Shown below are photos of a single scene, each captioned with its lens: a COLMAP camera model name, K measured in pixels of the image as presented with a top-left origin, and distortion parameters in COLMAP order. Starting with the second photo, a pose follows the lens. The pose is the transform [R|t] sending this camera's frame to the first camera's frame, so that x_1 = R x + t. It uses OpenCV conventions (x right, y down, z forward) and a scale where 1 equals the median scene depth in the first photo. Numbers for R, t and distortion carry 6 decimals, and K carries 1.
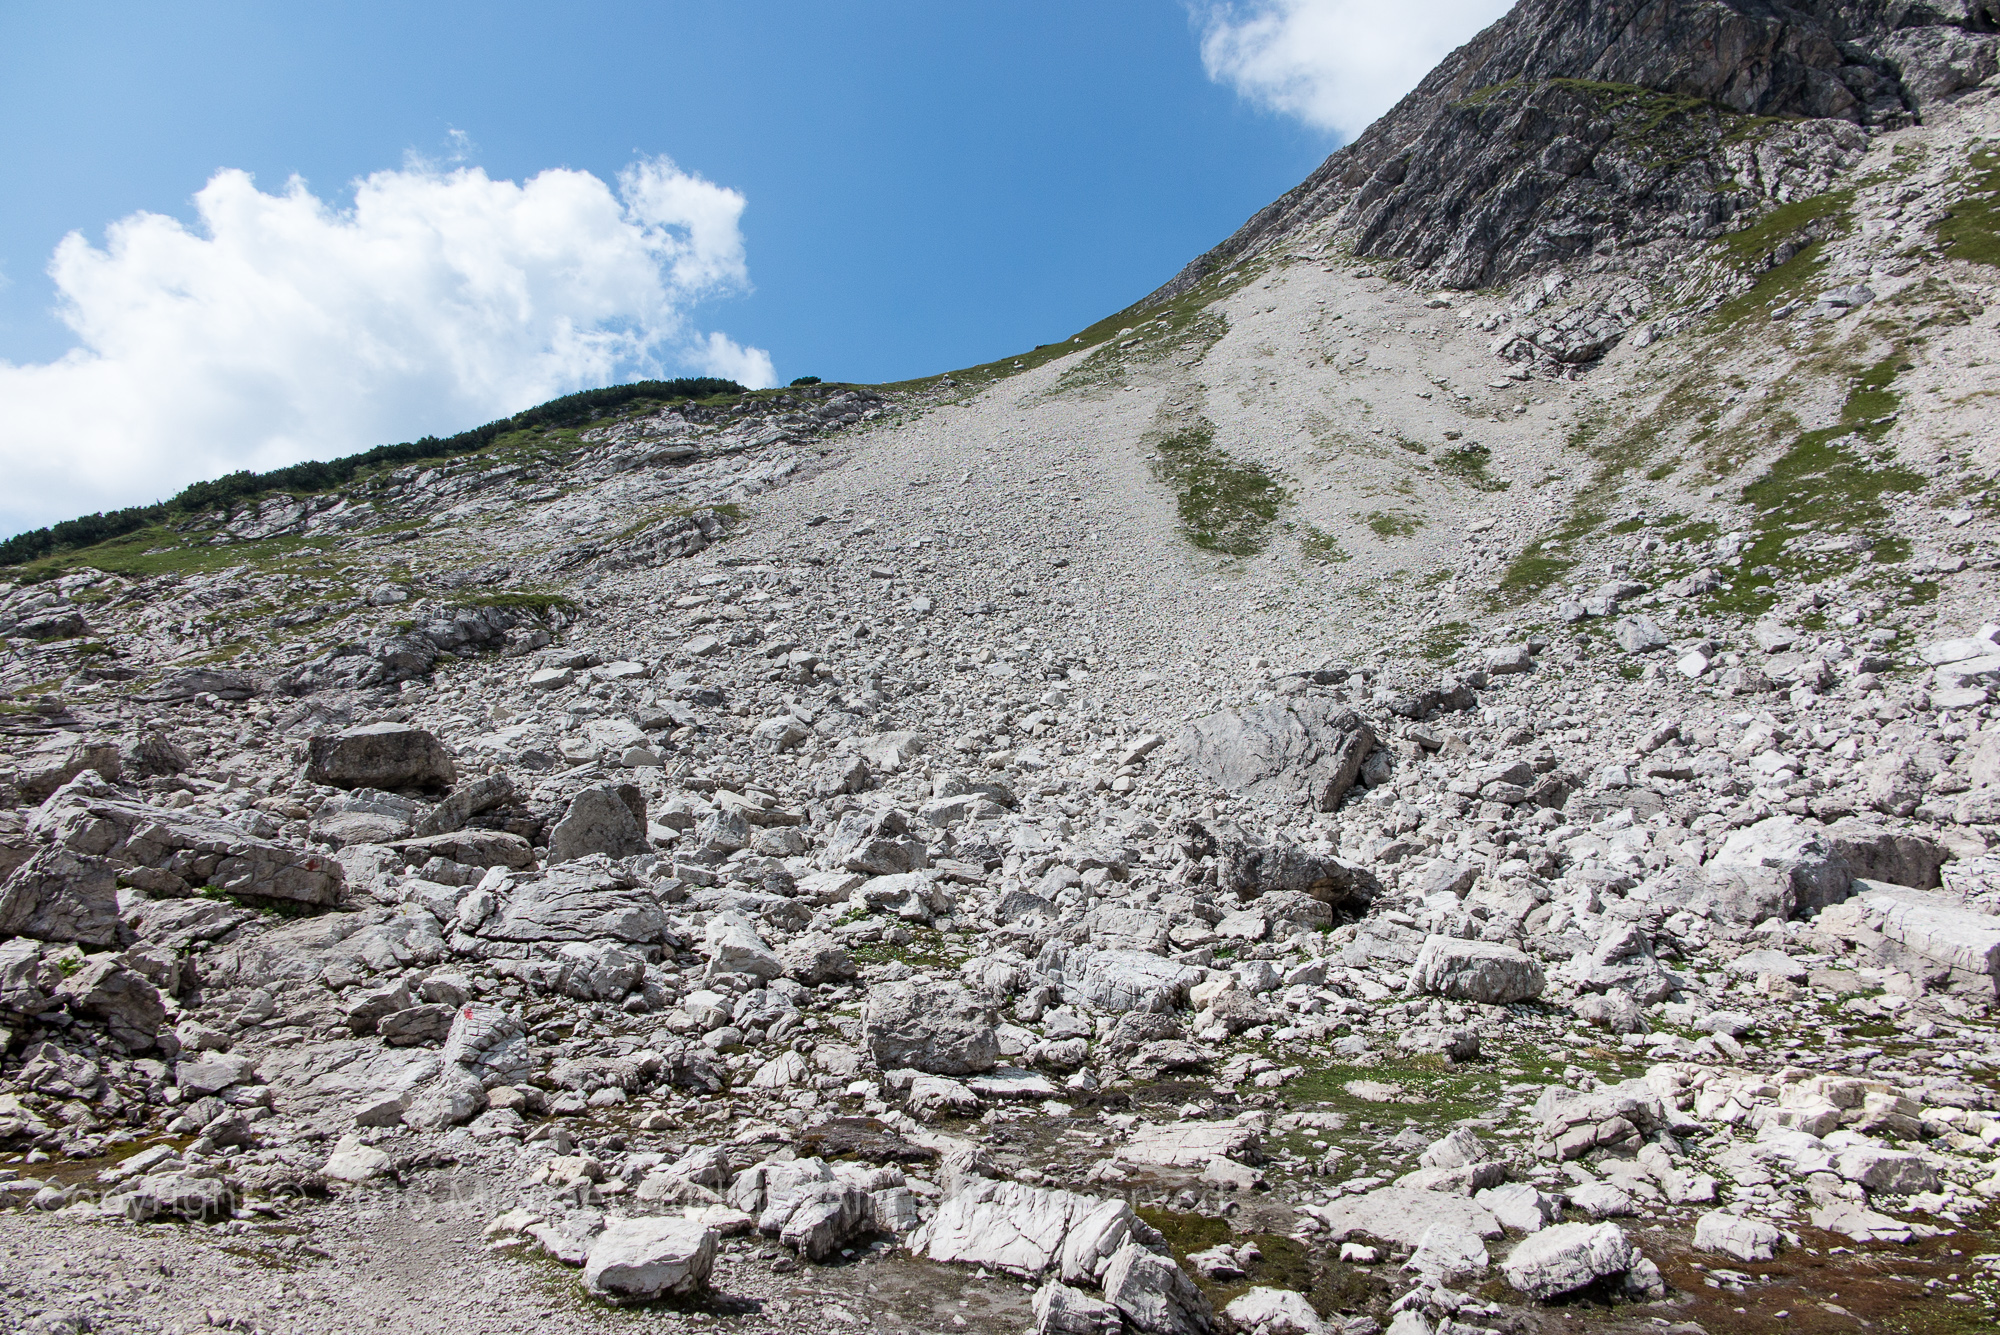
lens RADIAL K [[1365.8, 0, 1011.9], [0, 1365.8, 668.7], [0, 0, 1]] dist [0.019974, -0.001959]
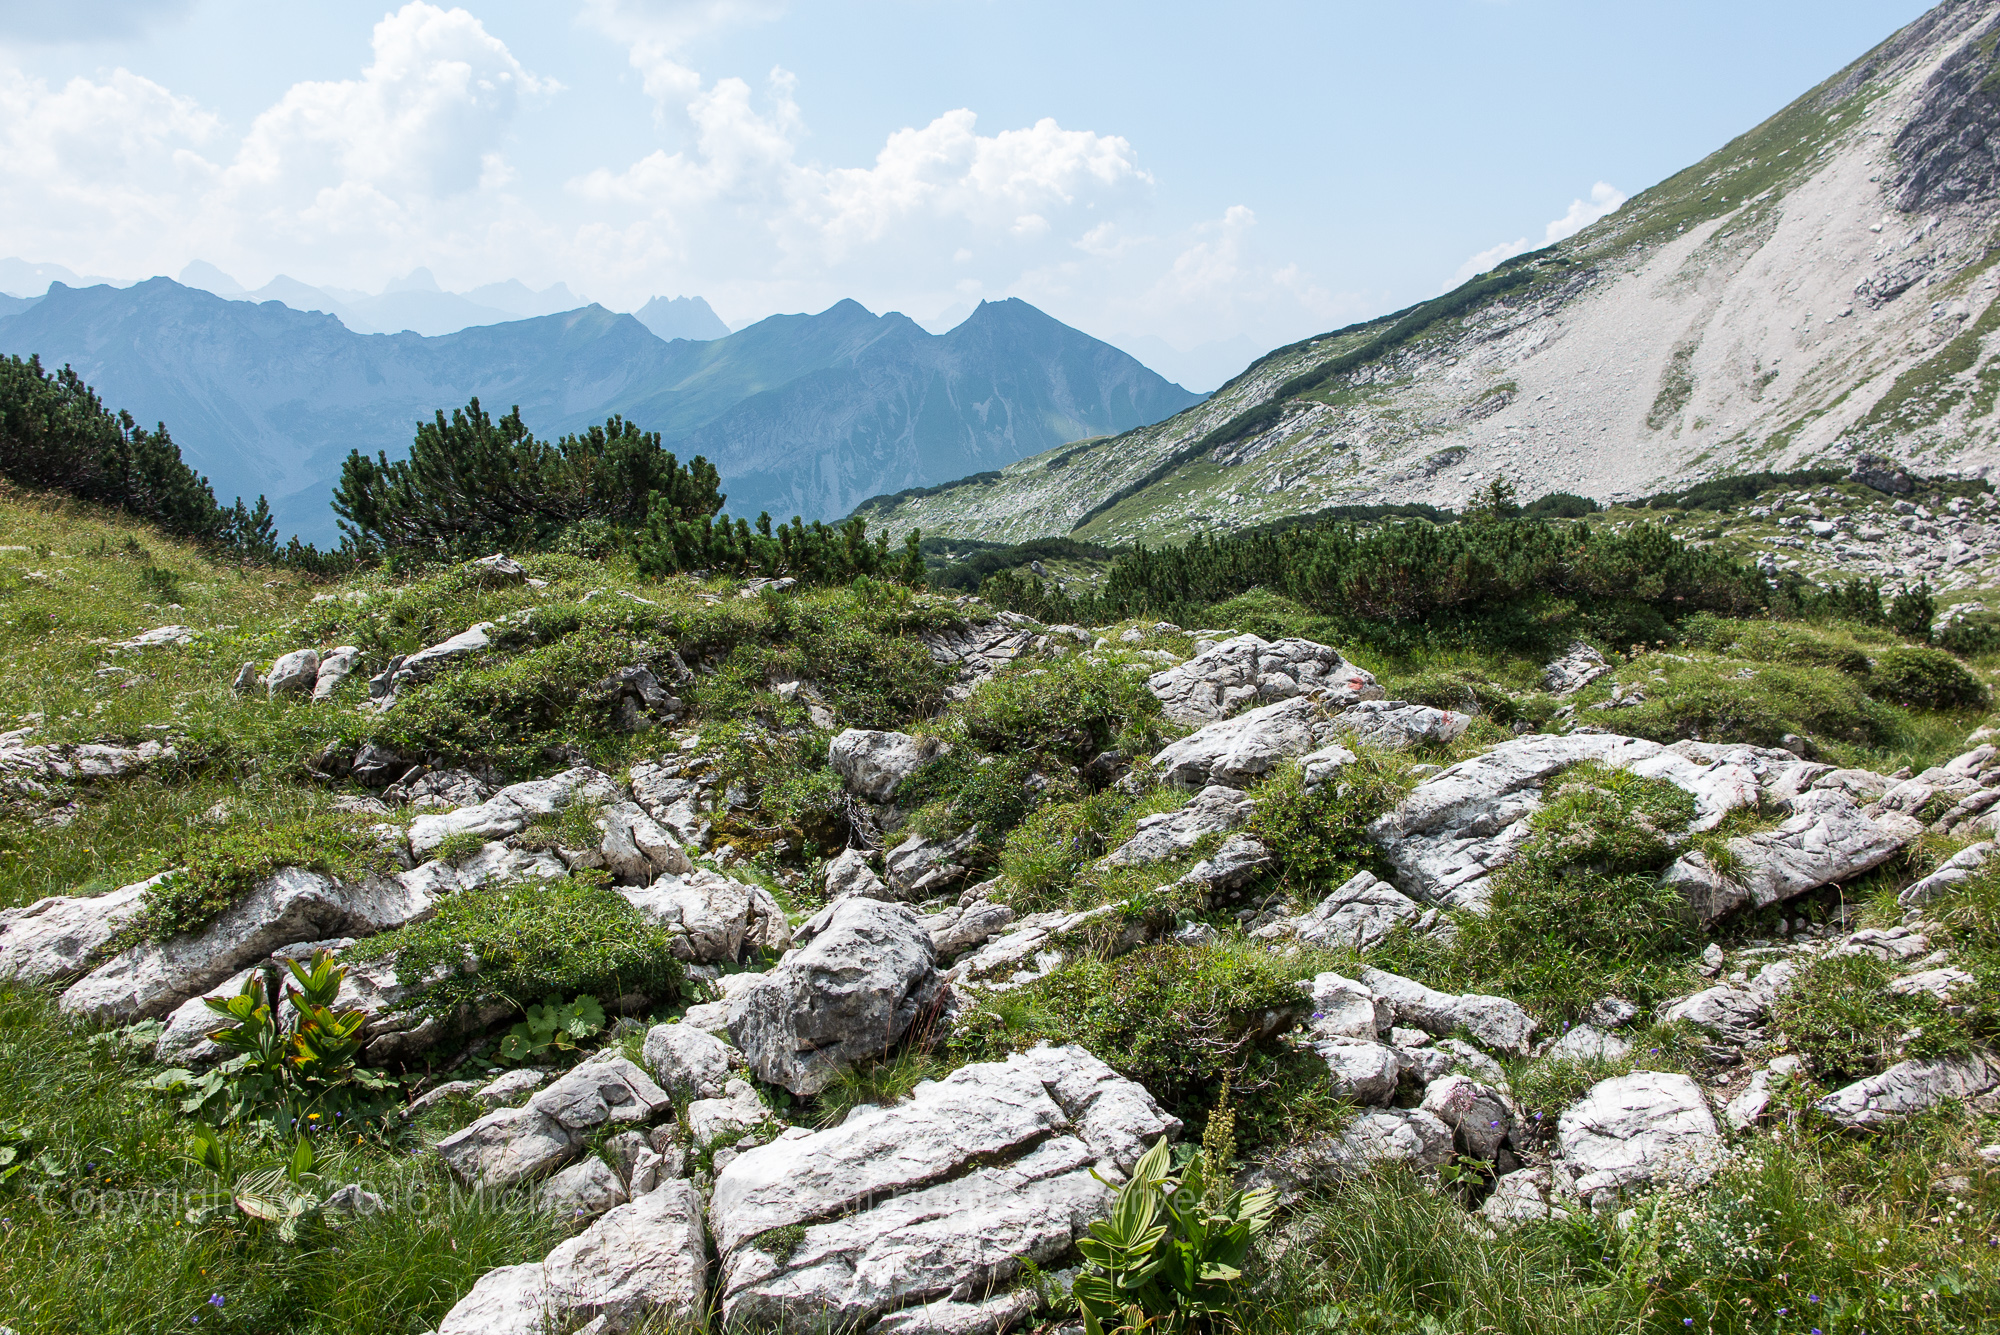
lens RADIAL K [[1713.6, 0, 1000.0], [0, 1713.6, 667.5], [0, 0, 1]] dist [0.018979, 0.001635]
pose [[0.861404, 0.102466, -0.497477, 0.591611], [0.073938, 0.943710, 0.322403, -0.639957], [0.502510, -0.314502, 0.805340, -2.175325]]
